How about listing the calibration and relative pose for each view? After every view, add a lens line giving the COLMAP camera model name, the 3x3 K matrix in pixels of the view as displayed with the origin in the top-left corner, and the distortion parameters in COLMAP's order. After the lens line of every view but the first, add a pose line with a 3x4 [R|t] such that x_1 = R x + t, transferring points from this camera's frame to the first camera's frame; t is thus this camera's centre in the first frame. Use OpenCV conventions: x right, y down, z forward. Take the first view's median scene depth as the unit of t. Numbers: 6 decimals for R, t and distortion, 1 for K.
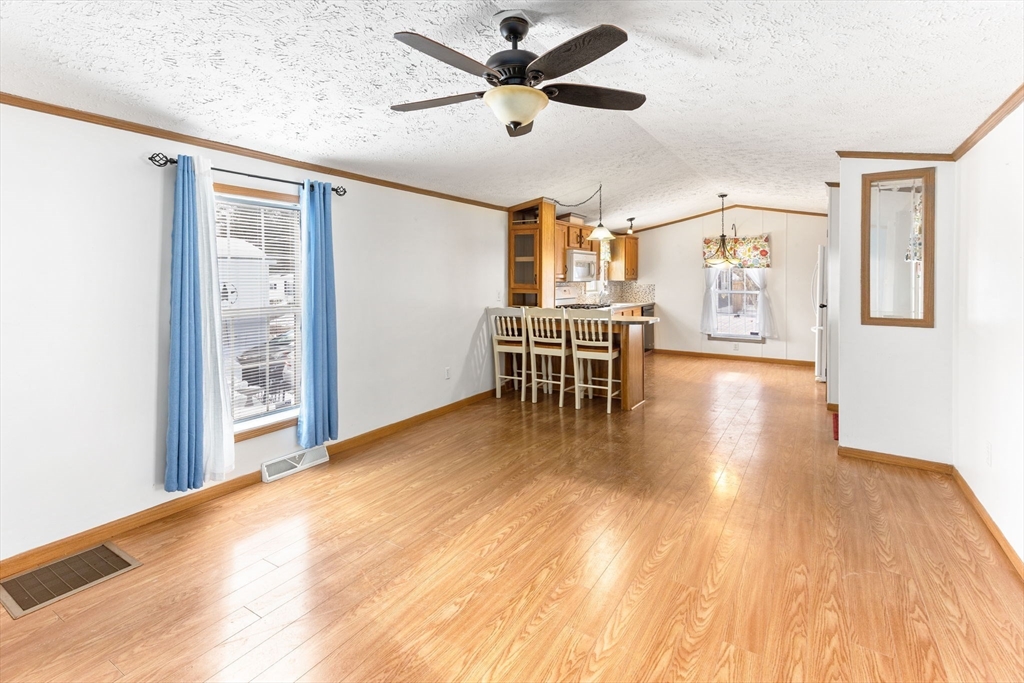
lens RADIAL K [[468.3, 0, 525.0], [0, 468.3, 279.2], [0, 0, 1]] dist [0.026745, -0.000281]
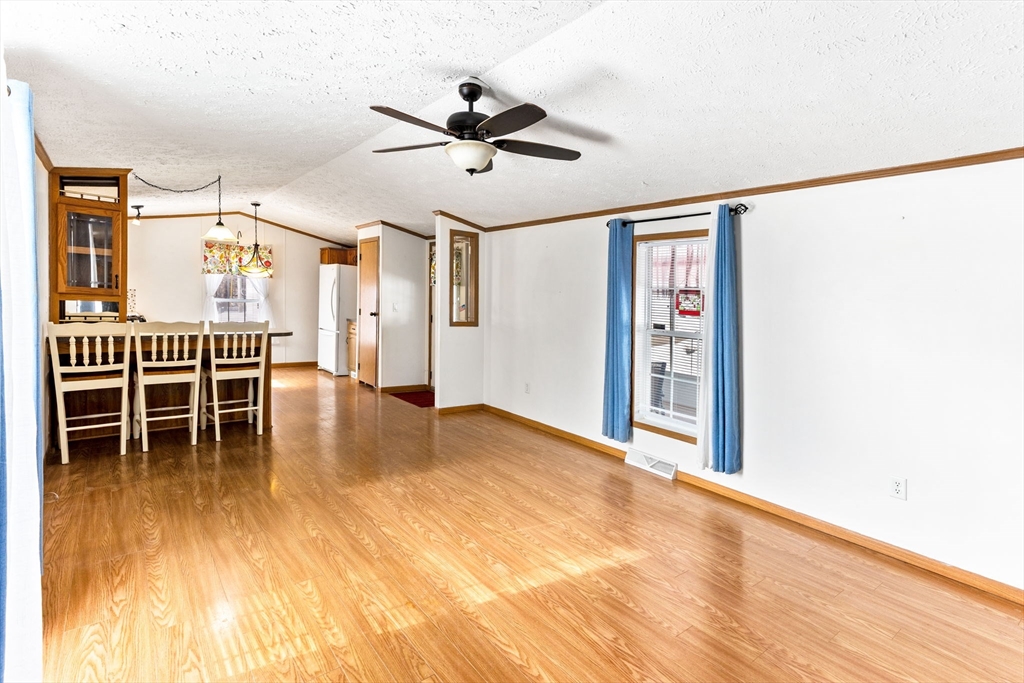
lens RADIAL K [[486.9, 0, 494.0], [0, 486.9, 296.8], [0, 0, 1]] dist [0.011362, -0.000035]
pose [[0.350687, 0.020459, 0.936269, -0.514148], [-0.046974, 0.998887, -0.004233, -0.001623], [-0.935314, -0.042496, 0.351258, 0.221962]]
